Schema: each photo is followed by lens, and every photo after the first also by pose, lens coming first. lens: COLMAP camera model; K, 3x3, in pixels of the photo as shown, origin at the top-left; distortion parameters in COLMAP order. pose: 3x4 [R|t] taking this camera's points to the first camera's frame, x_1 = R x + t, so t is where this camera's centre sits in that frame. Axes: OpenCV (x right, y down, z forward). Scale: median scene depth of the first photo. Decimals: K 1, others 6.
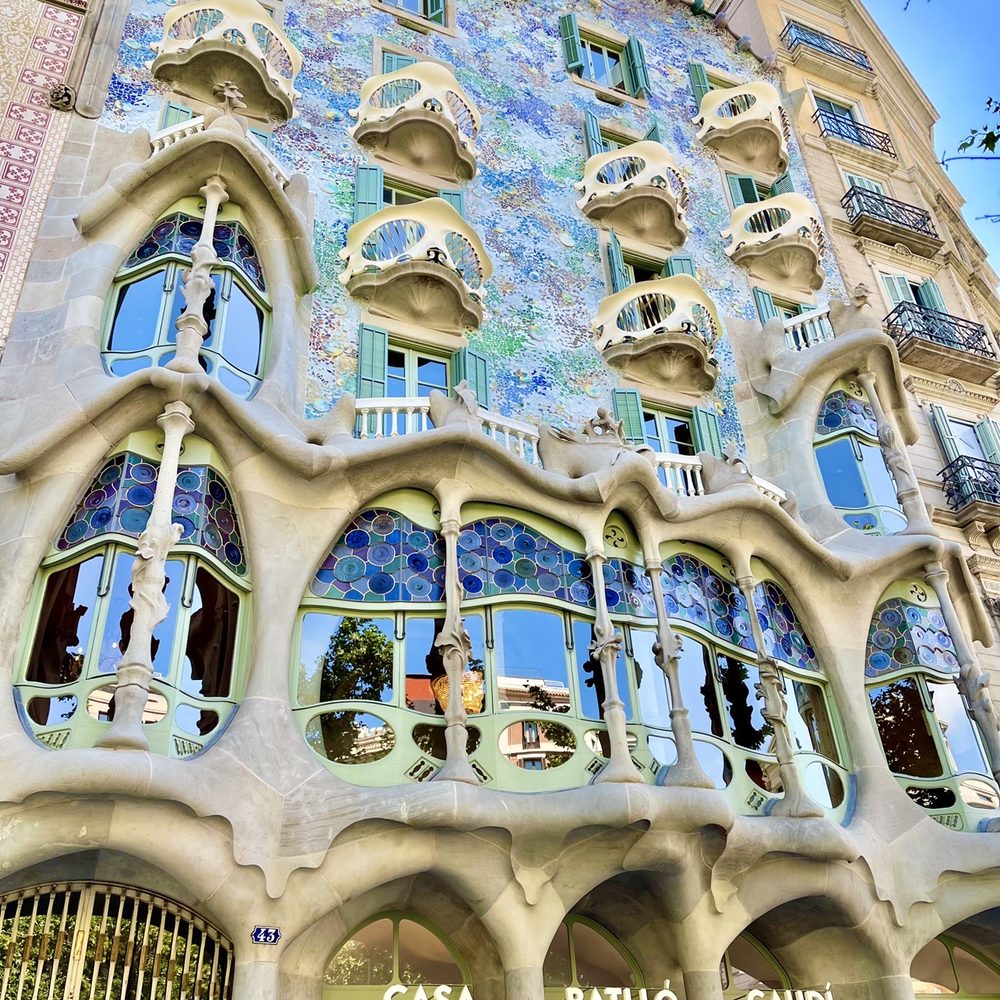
lens RADIAL K [[1022.2, 0, 505.3], [0, 1022.2, 507.9], [0, 0, 1]] dist [0.031494, 0.000000]
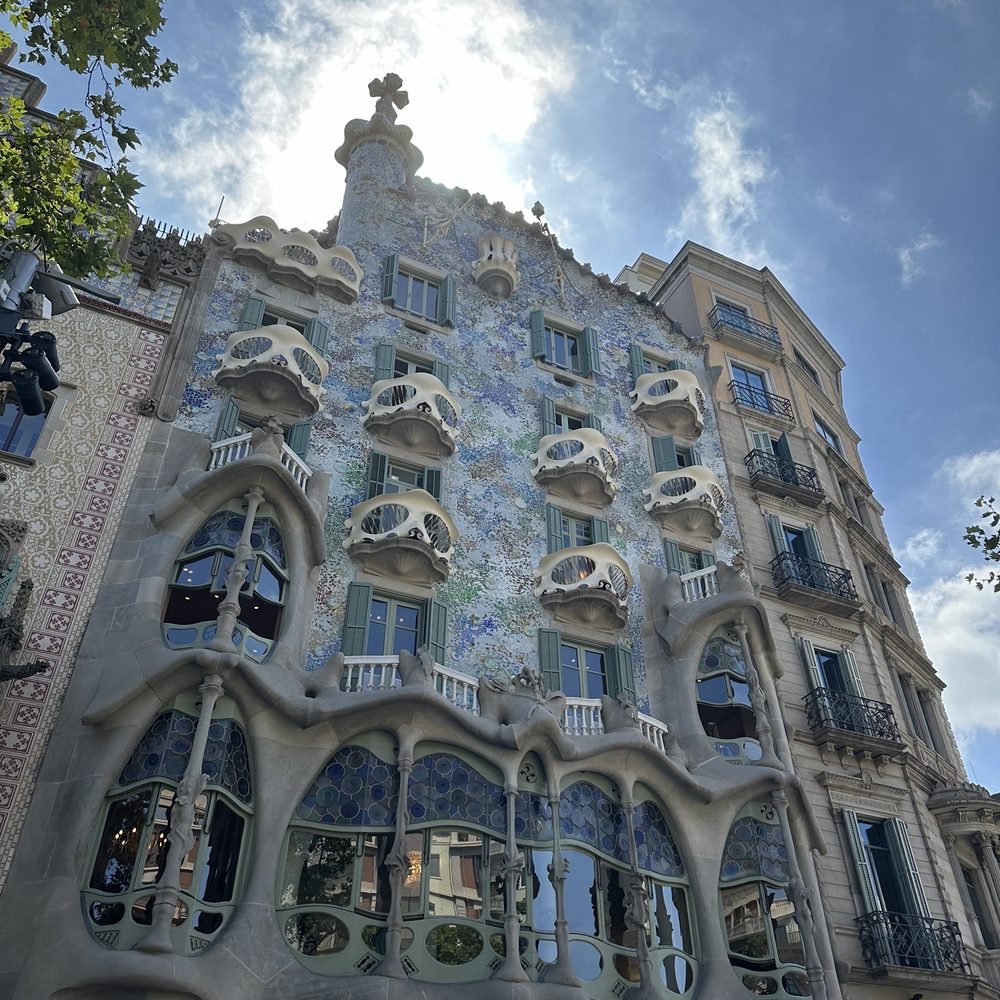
lens RADIAL K [[927.8, 0, 504.8], [0, 927.8, 507.1], [0, 0, 1]] dist [0.103902, -0.131655]
pose [[0.998336, 0.057657, 0.001218, 0.055755], [-0.057283, 0.993865, -0.094610, -0.203972], [-0.006665, 0.094382, 0.995514, -0.267322]]
